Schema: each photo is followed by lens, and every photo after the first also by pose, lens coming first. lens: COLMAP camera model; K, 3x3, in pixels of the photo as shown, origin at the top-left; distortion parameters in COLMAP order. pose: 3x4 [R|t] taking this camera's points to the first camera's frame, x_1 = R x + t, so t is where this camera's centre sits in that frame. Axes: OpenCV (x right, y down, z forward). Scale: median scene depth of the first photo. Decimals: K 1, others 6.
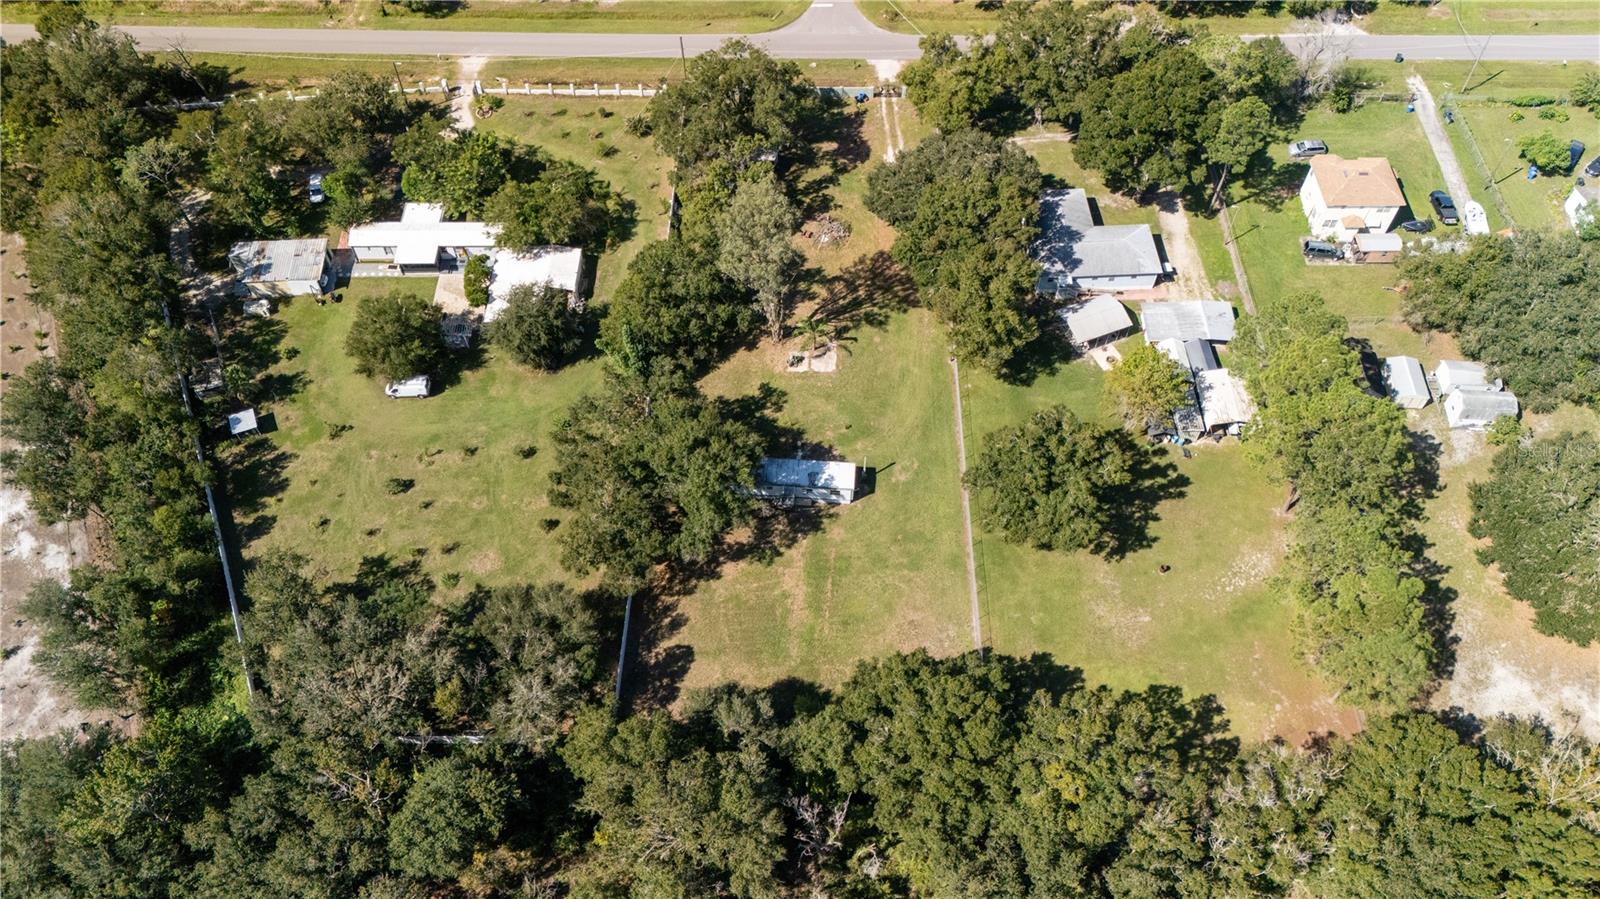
lens RADIAL K [[1144.3, 0, 800.0], [0, 1144.3, 449.5], [0, 0, 1]] dist [0.072877, -0.081237]
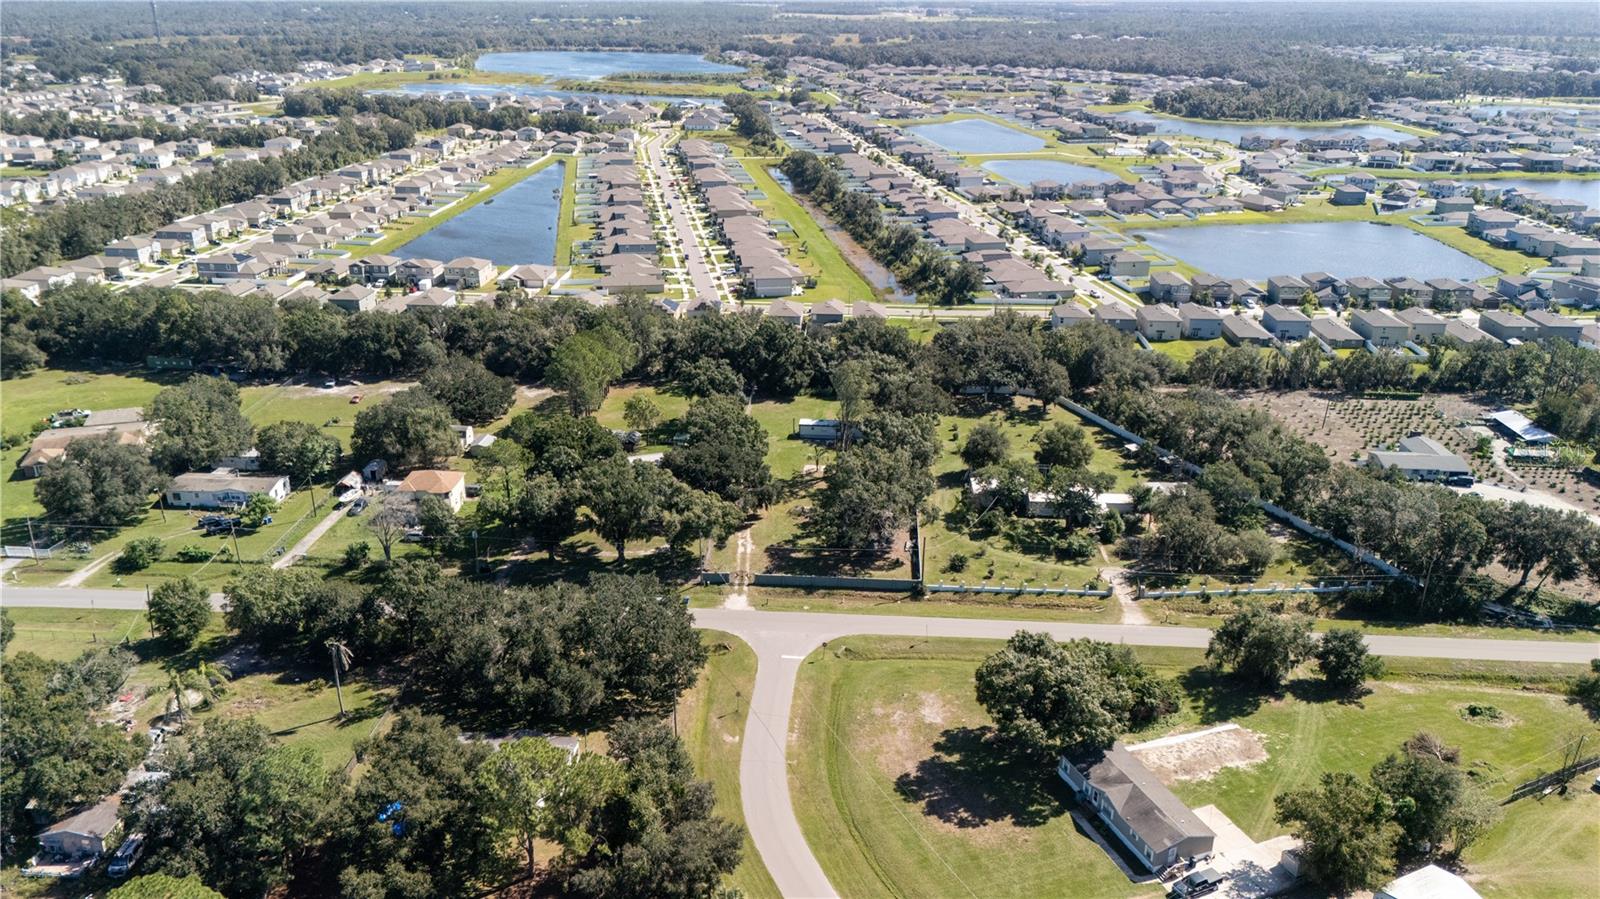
lens RADIAL K [[1161.5, 0, 800.0], [0, 1161.5, 449.5], [0, 0, 1]] dist [0.101963, -0.120331]
pose [[-0.999065, -0.017390, 0.039586, -0.028837], [0.035044, 0.210575, 0.976949, -1.749318], [-0.025325, 0.977423, -0.209769, 1.328442]]
